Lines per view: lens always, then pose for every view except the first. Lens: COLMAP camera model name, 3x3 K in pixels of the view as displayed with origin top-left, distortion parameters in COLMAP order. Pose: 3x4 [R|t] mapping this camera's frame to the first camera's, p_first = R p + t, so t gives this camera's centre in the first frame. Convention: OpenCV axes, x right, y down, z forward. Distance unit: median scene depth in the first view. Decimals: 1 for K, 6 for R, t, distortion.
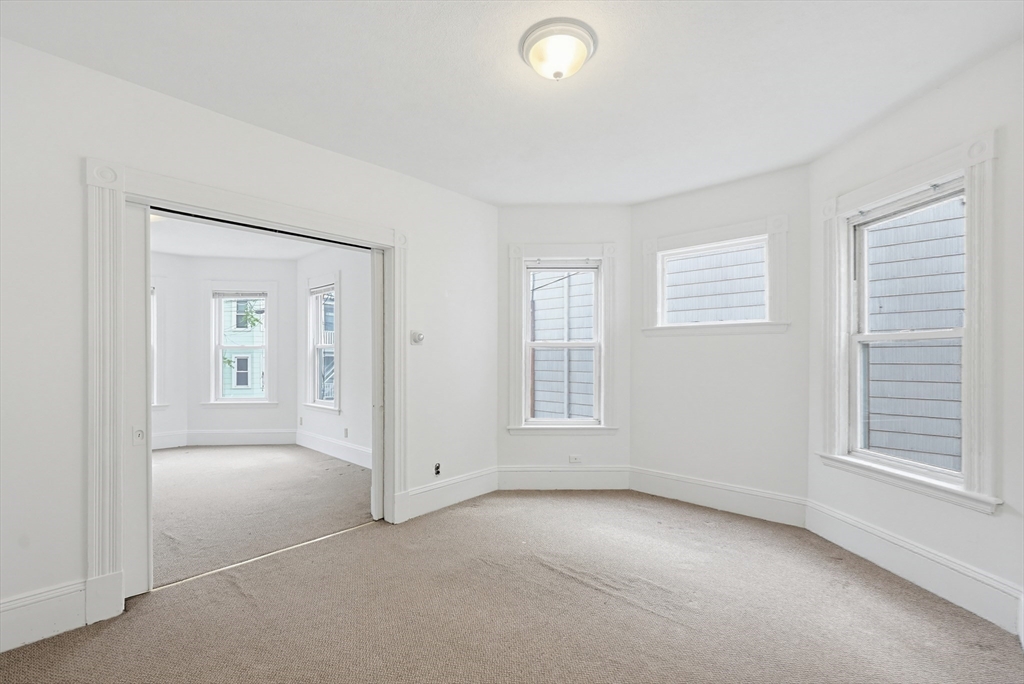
lens RADIAL K [[436.8, 0, 509.1], [0, 436.8, 351.4], [0, 0, 1]] dist [0.001128, 0.000016]
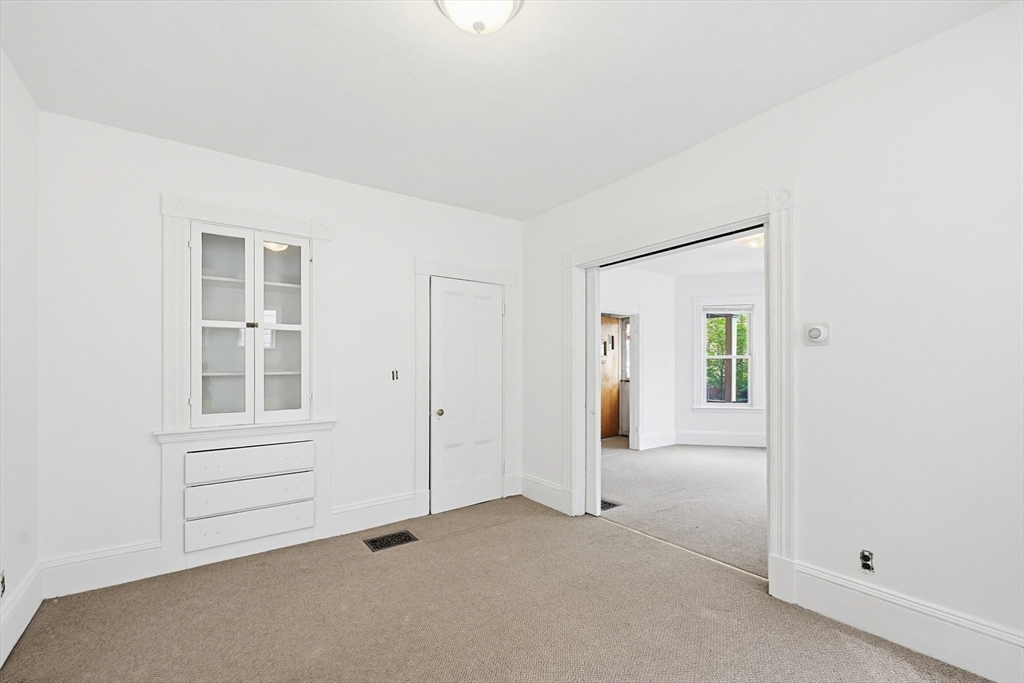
lens RADIAL K [[436.8, 0, 509.1], [0, 436.8, 350.9], [0, 0, 1]] dist [0.001128, 0.000016]
pose [[-0.200267, -0.032423, -0.979205, 0.280535], [0.008495, 0.999357, -0.034828, 0.006823], [0.979705, -0.015293, -0.199863, 0.372321]]
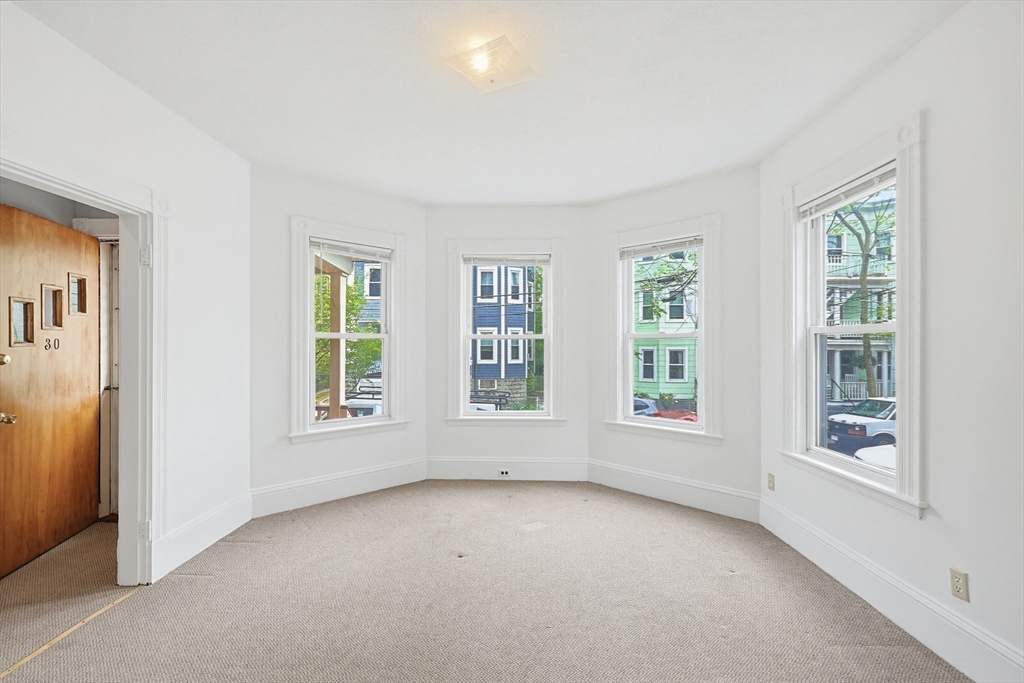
lens RADIAL K [[436.8, 0, 509.1], [0, 436.8, 350.9], [0, 0, 1]] dist [0.001128, 0.000016]
pose [[0.659054, 0.007426, -0.752059, -0.299966], [0.005202, 0.999882, 0.014431, 0.002268], [0.752078, -0.013423, 0.658938, 0.451059]]
